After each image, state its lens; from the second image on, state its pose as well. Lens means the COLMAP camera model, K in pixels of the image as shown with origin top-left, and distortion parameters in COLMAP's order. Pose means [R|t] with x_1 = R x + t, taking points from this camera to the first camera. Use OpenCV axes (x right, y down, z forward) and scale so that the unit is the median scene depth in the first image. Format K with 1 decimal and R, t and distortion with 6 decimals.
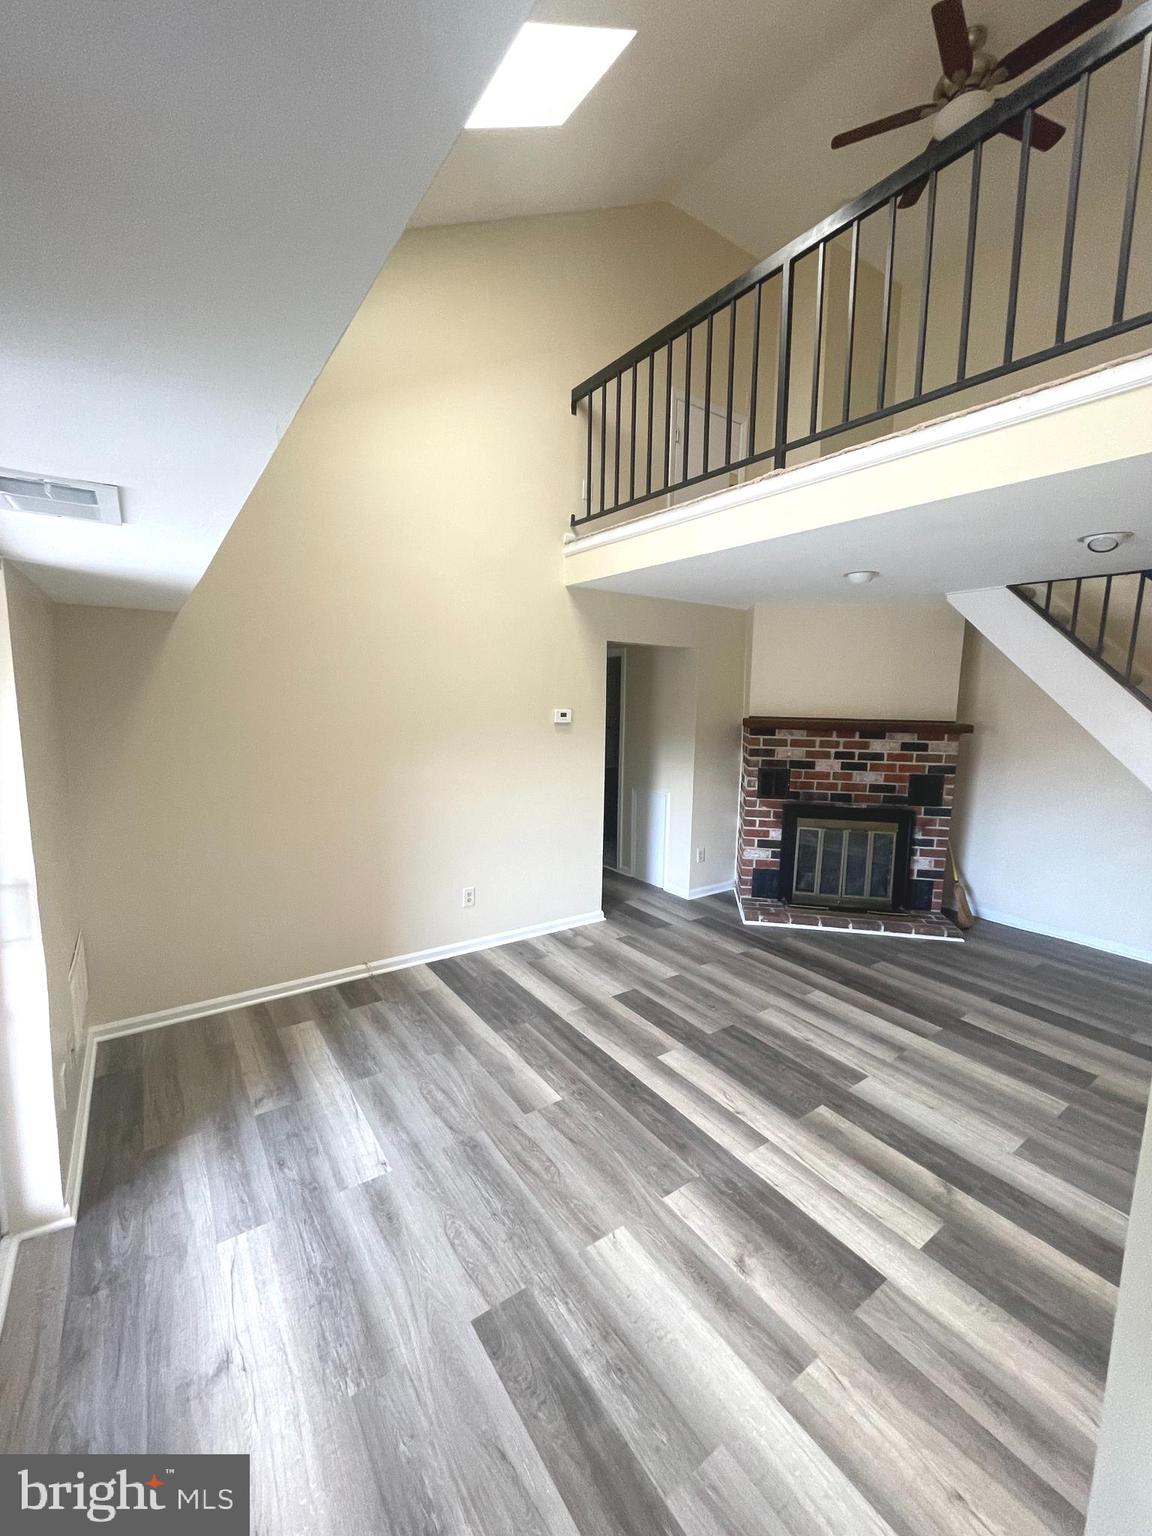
lens RADIAL K [[619.4, 0, 578.0], [0, 619.4, 768.5], [0, 0, 1]] dist [-0.002250, -0.000512]
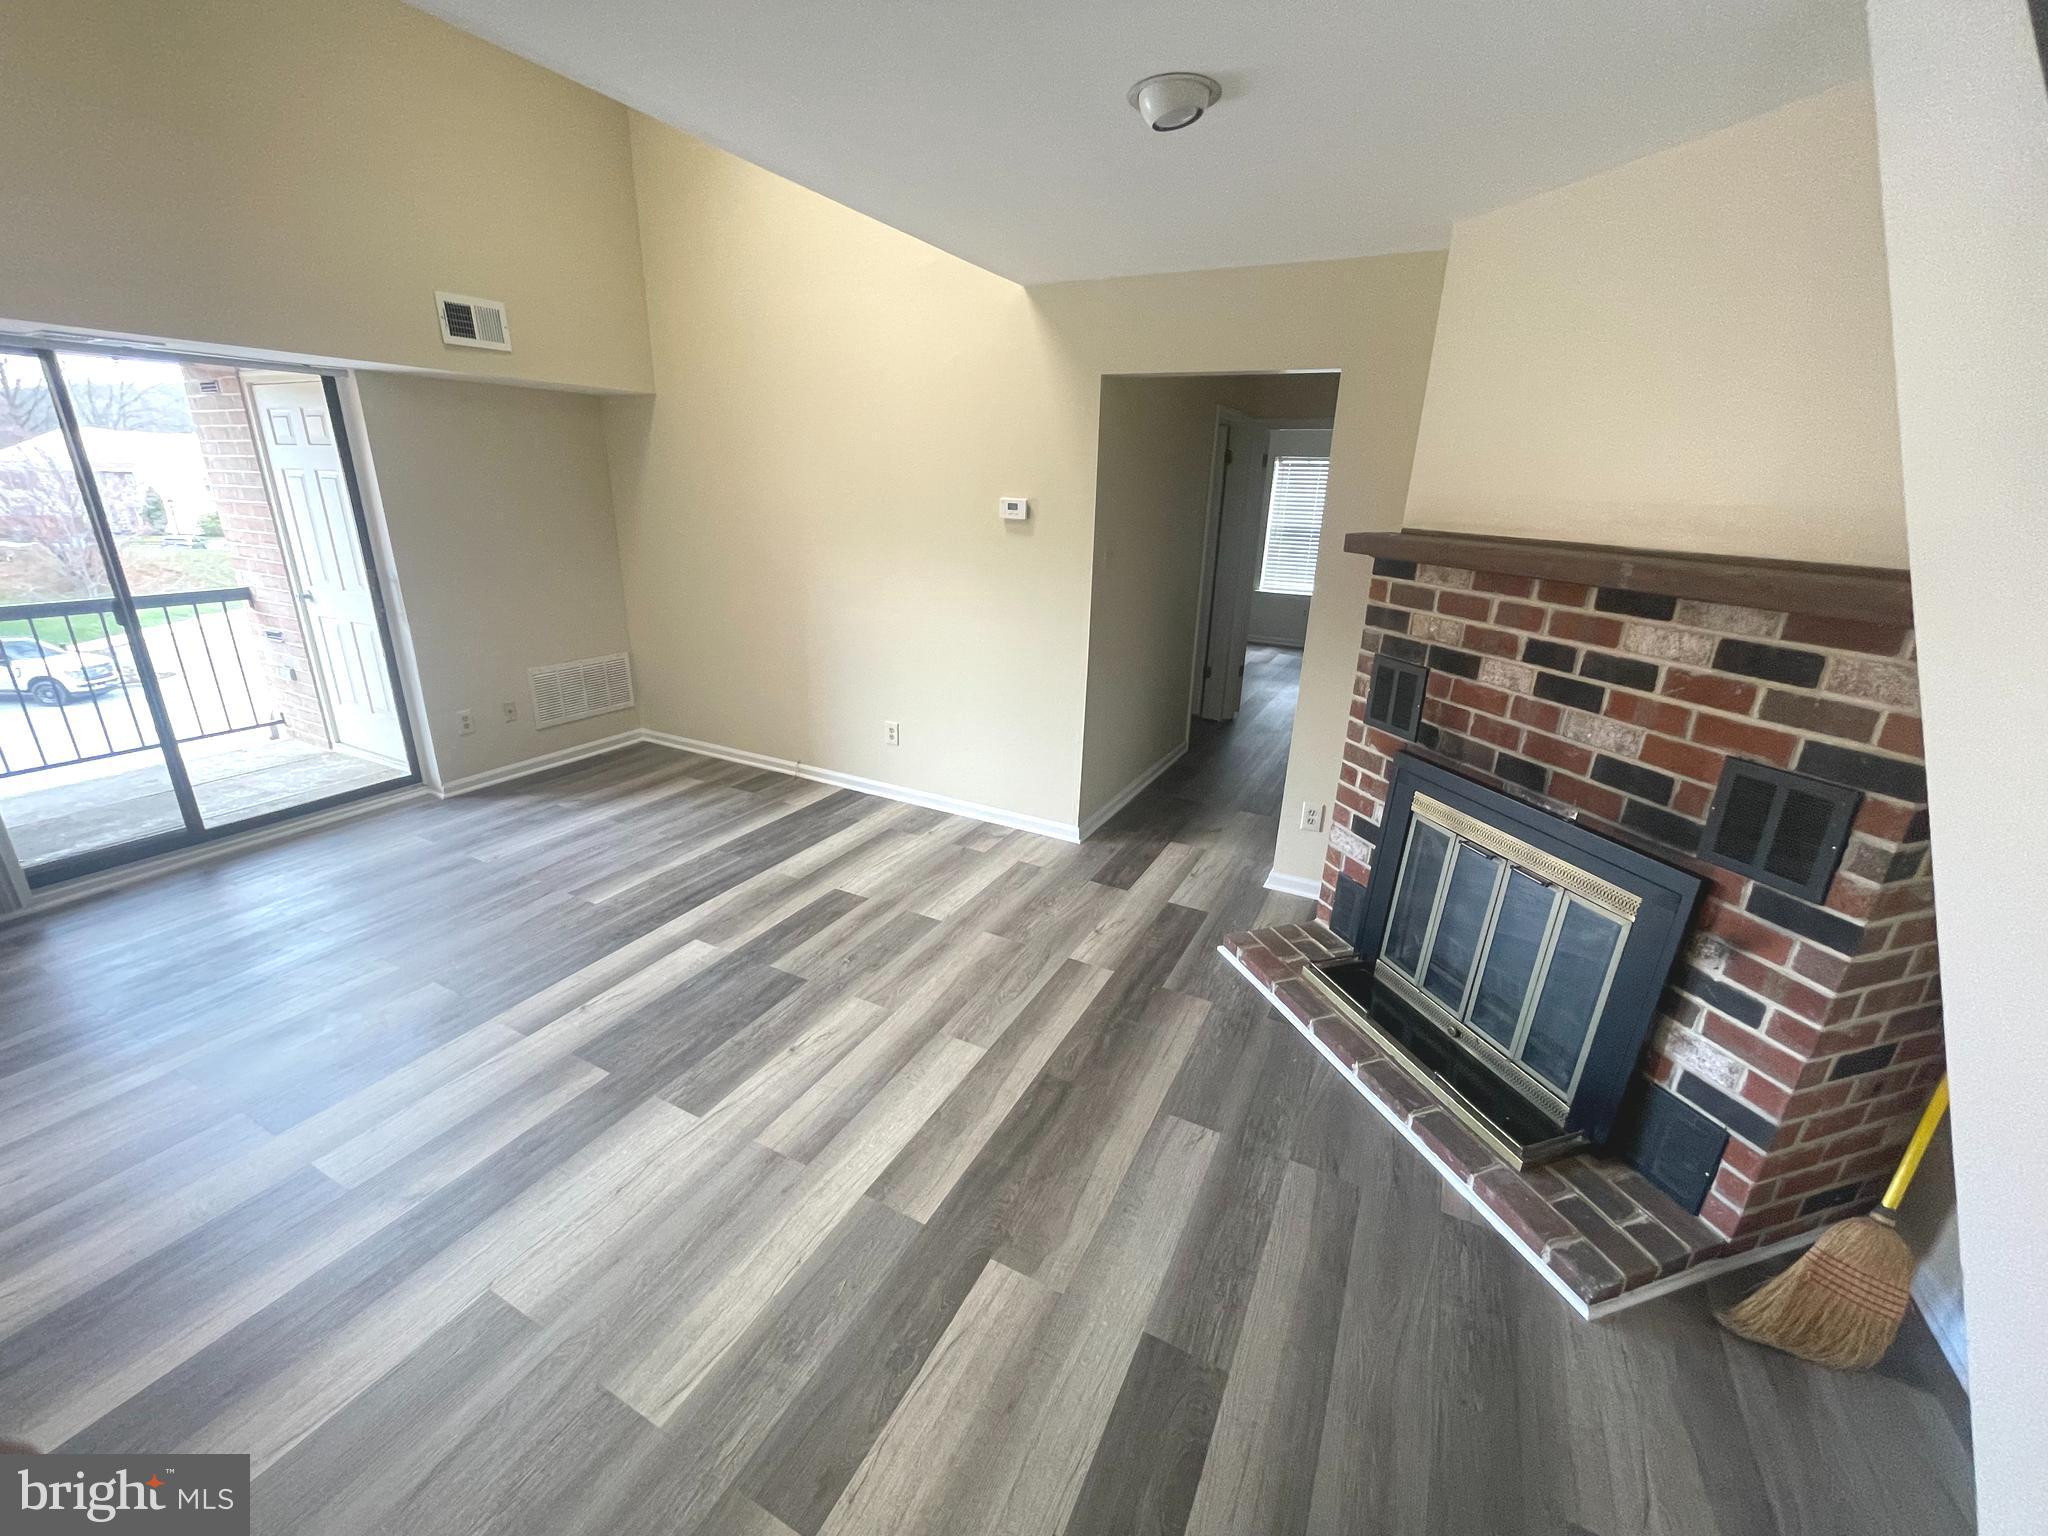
lens RADIAL K [[825.9, 0, 1024.3], [0, 825.9, 765.6], [0, 0, 1]] dist [-0.002250, -0.000512]
pose [[0.463416, 0.281594, -0.840209, 0.822804], [-0.127349, 0.959487, 0.251330, -0.047117], [0.876942, -0.009471, 0.480502, 0.619725]]
